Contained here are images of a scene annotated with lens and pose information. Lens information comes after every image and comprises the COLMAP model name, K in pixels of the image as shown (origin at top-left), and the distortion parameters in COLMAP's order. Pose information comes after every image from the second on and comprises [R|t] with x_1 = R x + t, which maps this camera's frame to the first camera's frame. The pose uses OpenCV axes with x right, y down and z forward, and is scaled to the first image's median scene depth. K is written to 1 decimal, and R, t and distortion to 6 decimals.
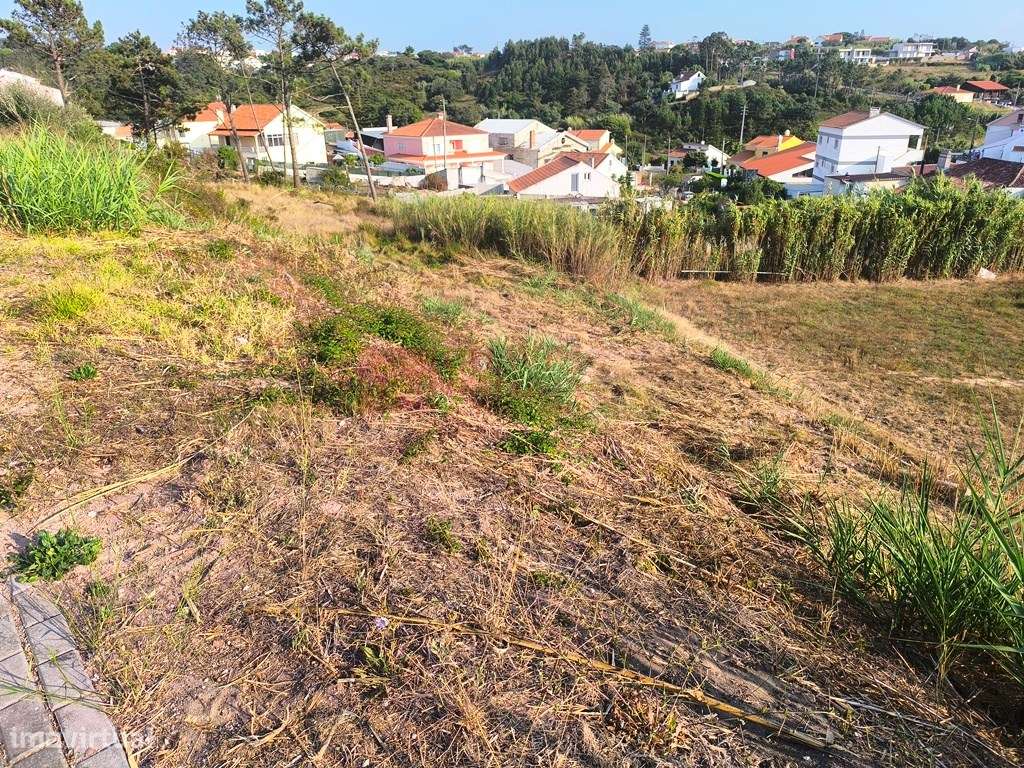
lens RADIAL K [[710.5, 0, 509.1], [0, 710.5, 388.6], [0, 0, 1]] dist [0.041176, -0.051842]
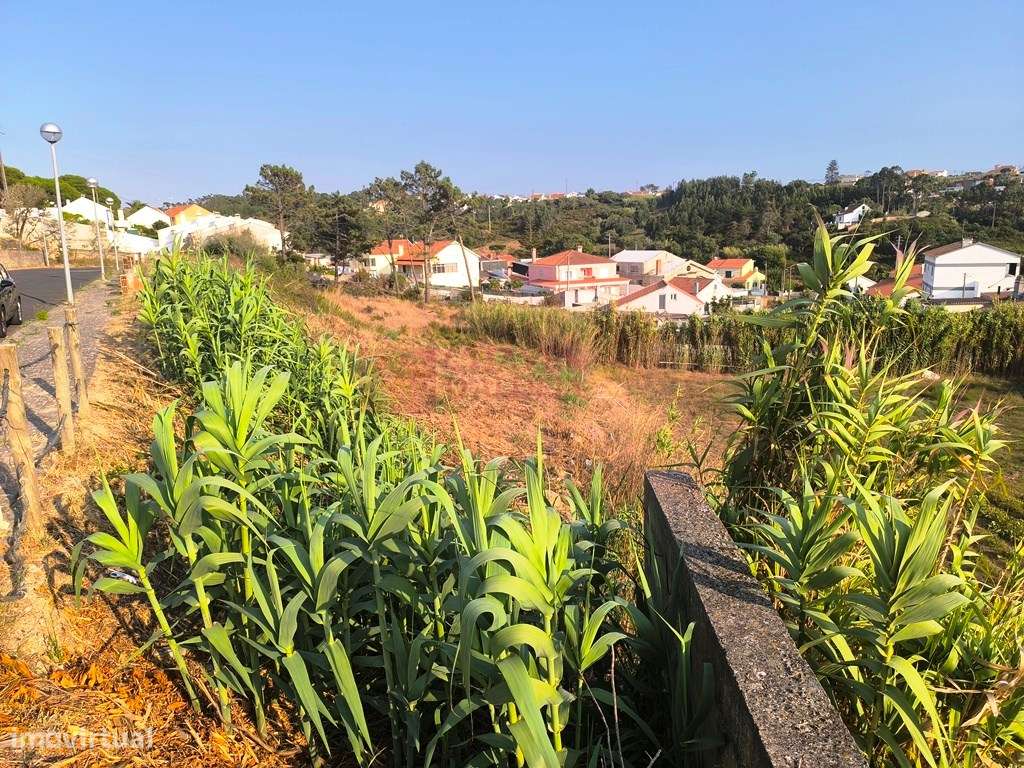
lens RADIAL K [[719.8, 0, 512.0], [0, 719.8, 384.0], [0, 0, 1]] dist [0.057100, -0.078360]
pose [[0.964657, 0.041918, -0.260154, 0.121871], [-0.087243, 0.982393, -0.165208, 0.042434], [0.248648, 0.182065, 0.951329, -0.114325]]
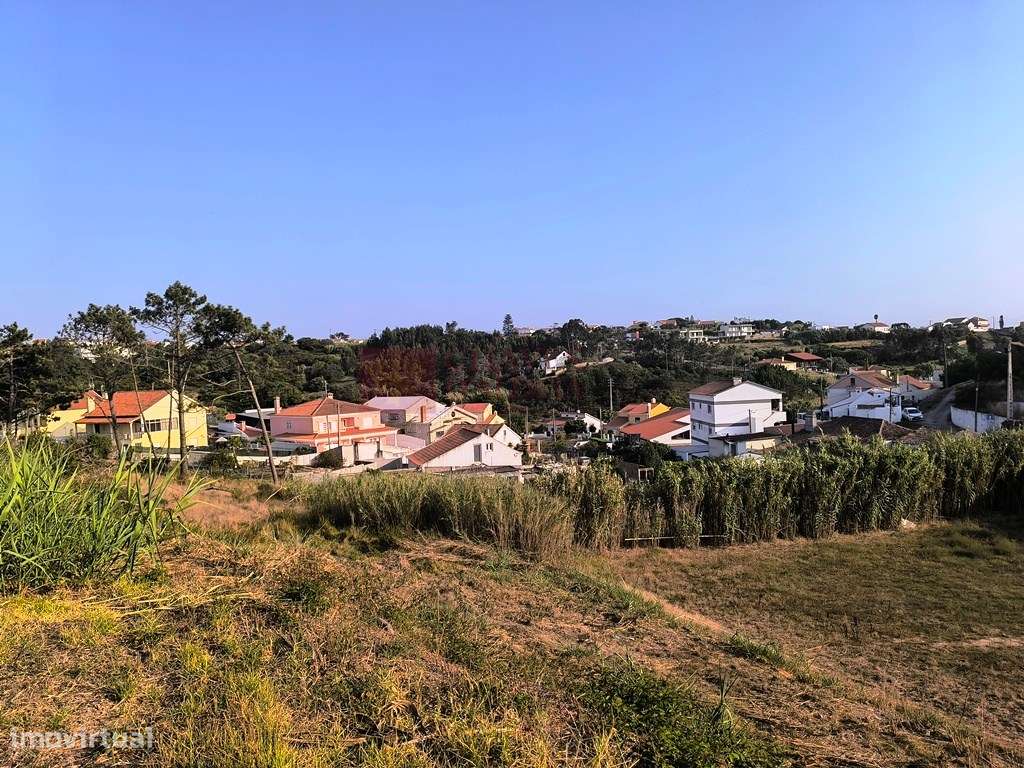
lens RADIAL K [[719.8, 0, 512.0], [0, 719.8, 384.0], [0, 0, 1]] dist [0.057100, -0.078360]
pose [[0.983352, -0.028736, 0.179423, -0.028189], [0.092459, 0.929163, -0.357920, -0.009785], [-0.156428, 0.368551, 0.916352, 0.022725]]
